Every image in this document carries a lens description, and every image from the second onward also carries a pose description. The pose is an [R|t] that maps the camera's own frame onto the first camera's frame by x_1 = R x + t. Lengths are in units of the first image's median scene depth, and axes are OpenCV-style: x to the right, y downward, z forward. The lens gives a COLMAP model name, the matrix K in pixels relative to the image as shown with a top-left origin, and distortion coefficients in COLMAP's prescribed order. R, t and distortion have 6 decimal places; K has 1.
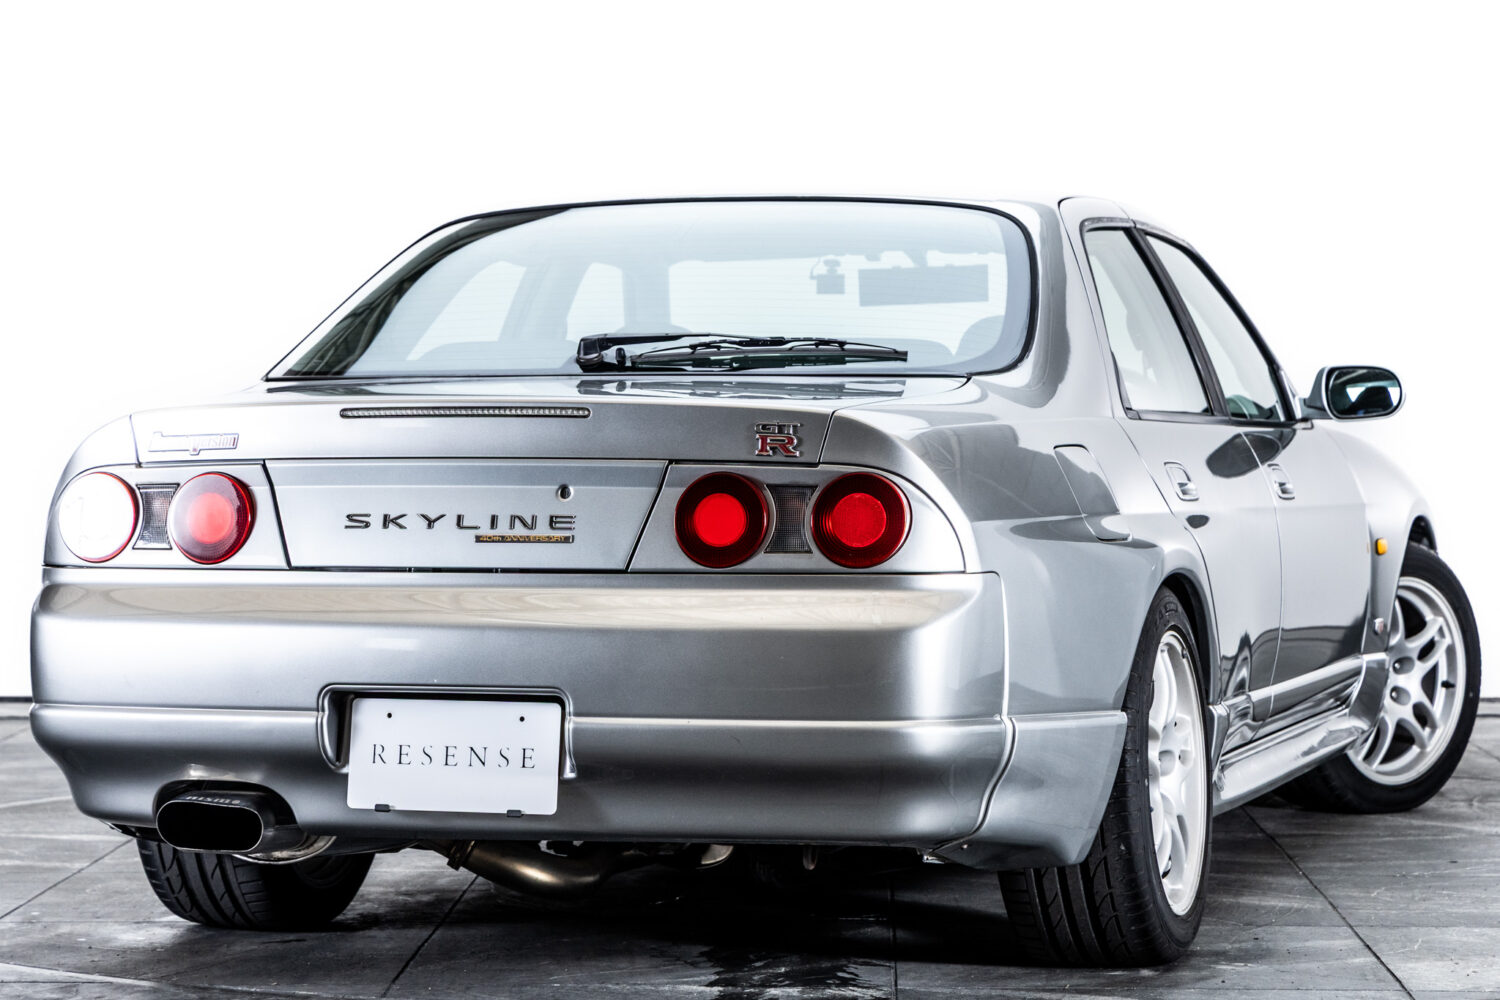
lens RADIAL K [[4299.4, 0, 750.0], [0, 4299.4, 500.0], [0, 0, 1]] dist [0.001448, -0.666531]
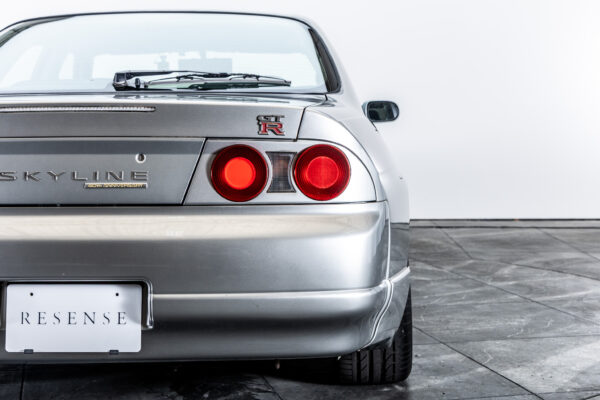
lens RADIAL K [[1019.9, 0, 300.0], [0, 1019.9, 200.0], [0, 0, 1]] dist [0.037571, 0.040235]
pose [[0.961132, -0.021108, 0.275282, -0.090646], [0.007762, 0.998745, 0.049484, -0.004304], [-0.275981, -0.045424, 0.960089, 0.589171]]
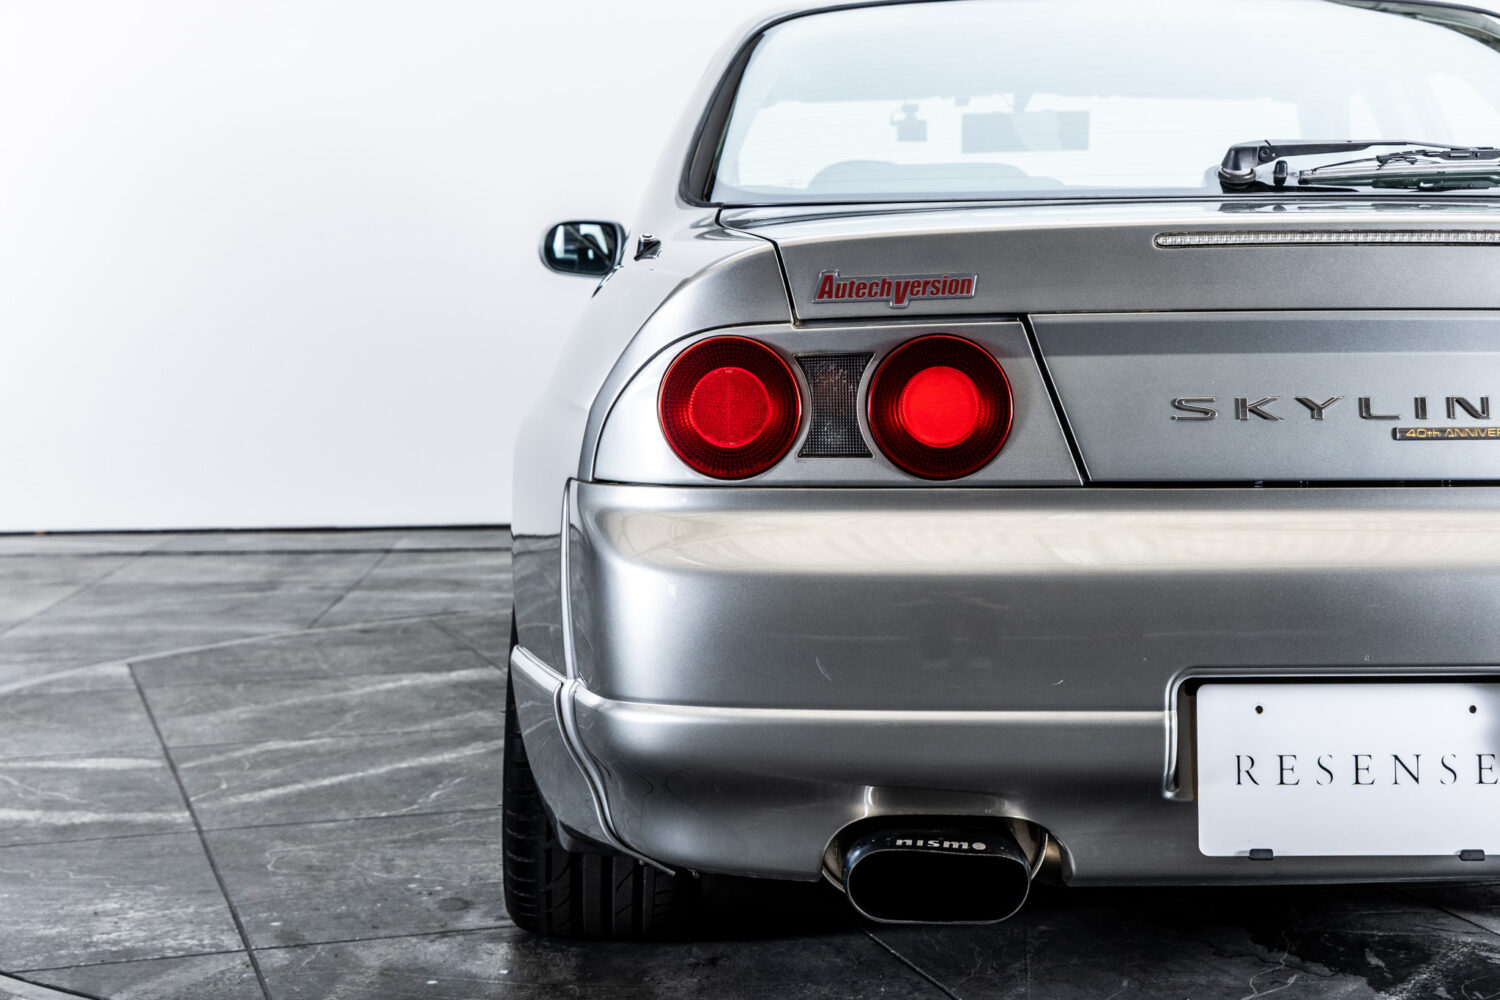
lens RADIAL K [[2549.7, 0, 750.0], [0, 2549.7, 500.0], [0, 0, 1]] dist [0.037571, 0.040235]
pose [[0.943692, -0.028589, 0.329586, -0.277356], [0.008514, 0.998028, 0.062195, -0.005809], [-0.330714, -0.055887, 0.942075, 0.654941]]
